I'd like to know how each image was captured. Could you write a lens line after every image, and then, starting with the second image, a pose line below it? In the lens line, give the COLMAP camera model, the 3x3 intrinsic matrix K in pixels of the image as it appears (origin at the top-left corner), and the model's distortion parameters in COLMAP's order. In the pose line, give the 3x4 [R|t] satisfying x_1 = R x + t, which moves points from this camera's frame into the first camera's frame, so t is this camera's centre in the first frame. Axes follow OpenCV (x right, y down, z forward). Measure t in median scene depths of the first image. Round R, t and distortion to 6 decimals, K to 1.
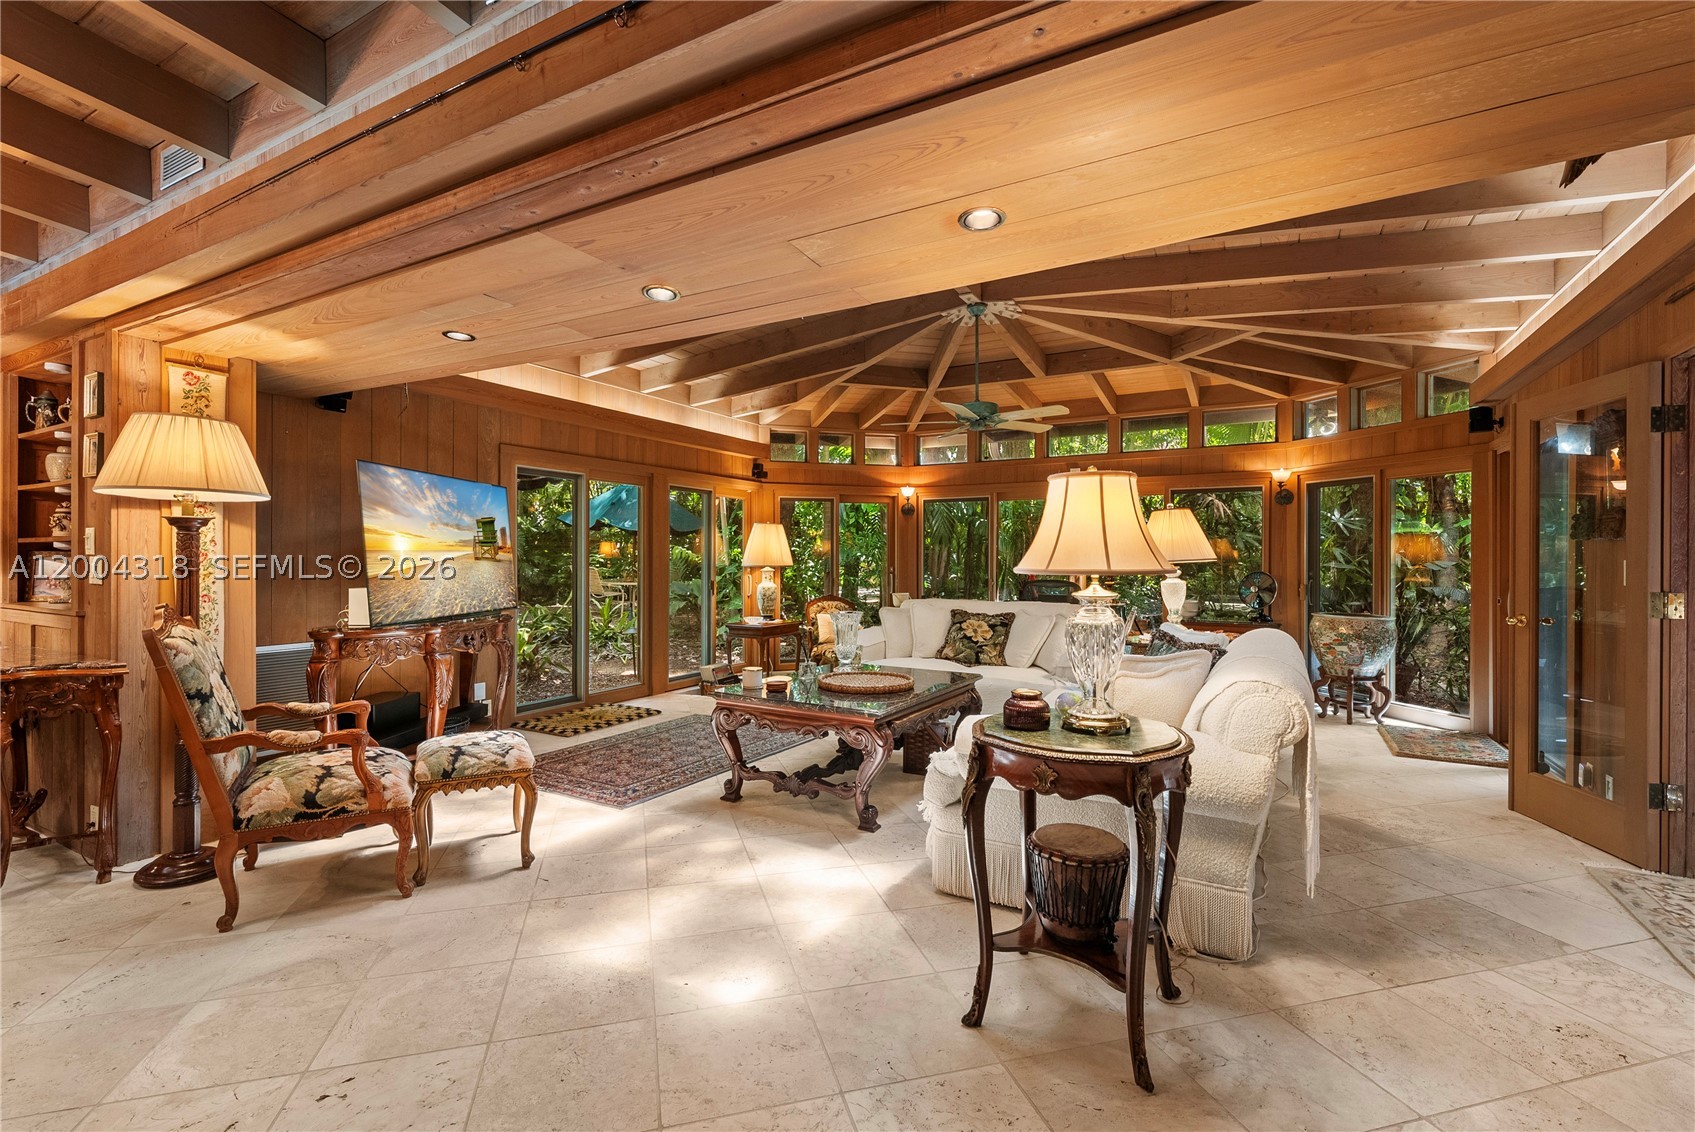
lens RADIAL K [[762.7, 0, 844.7], [0, 762.7, 562.4], [0, 0, 1]] dist [0.003065, 0.000006]
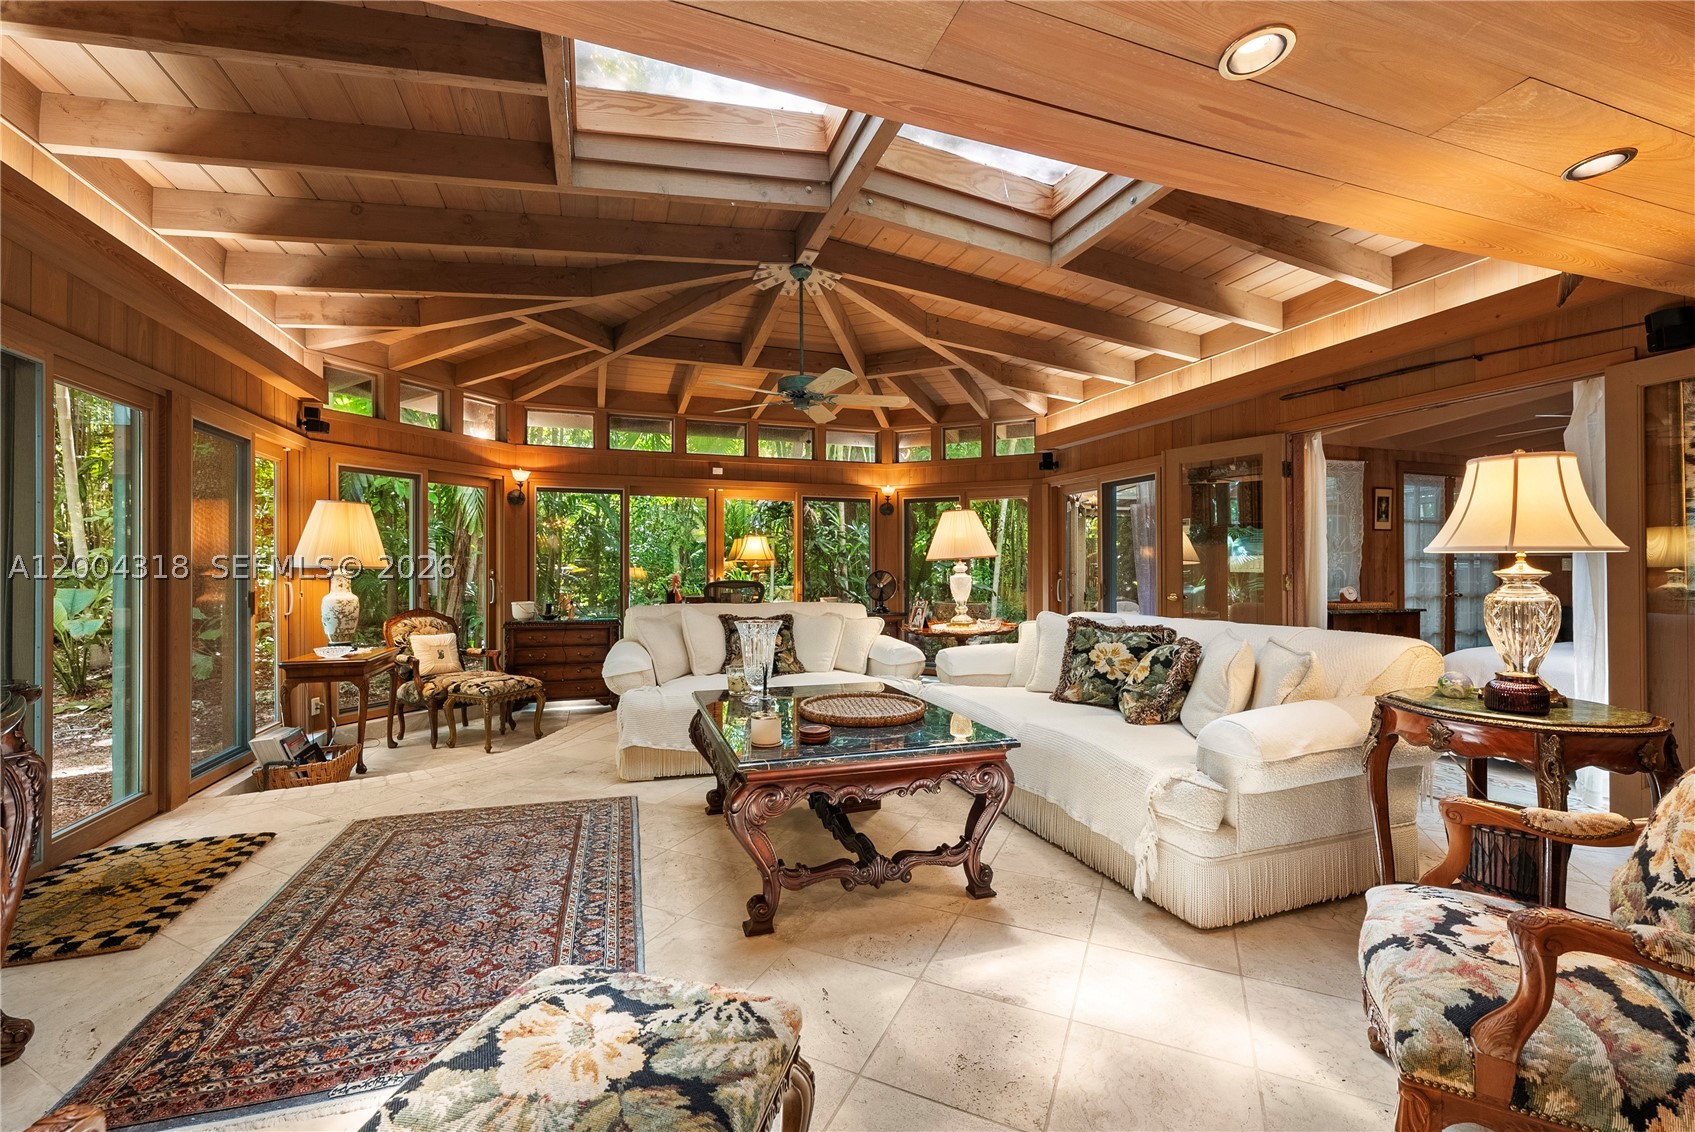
lens RADIAL K [[692.9, 0, 849.8], [0, 692.9, 567.5], [0, 0, 1]] dist [-0.000018, -0.000449]
pose [[0.656936, -0.002341, 0.753943, -0.288358], [0.005747, 0.999982, -0.001903, 0.009266], [-0.753924, 0.005583, 0.656938, 0.313839]]
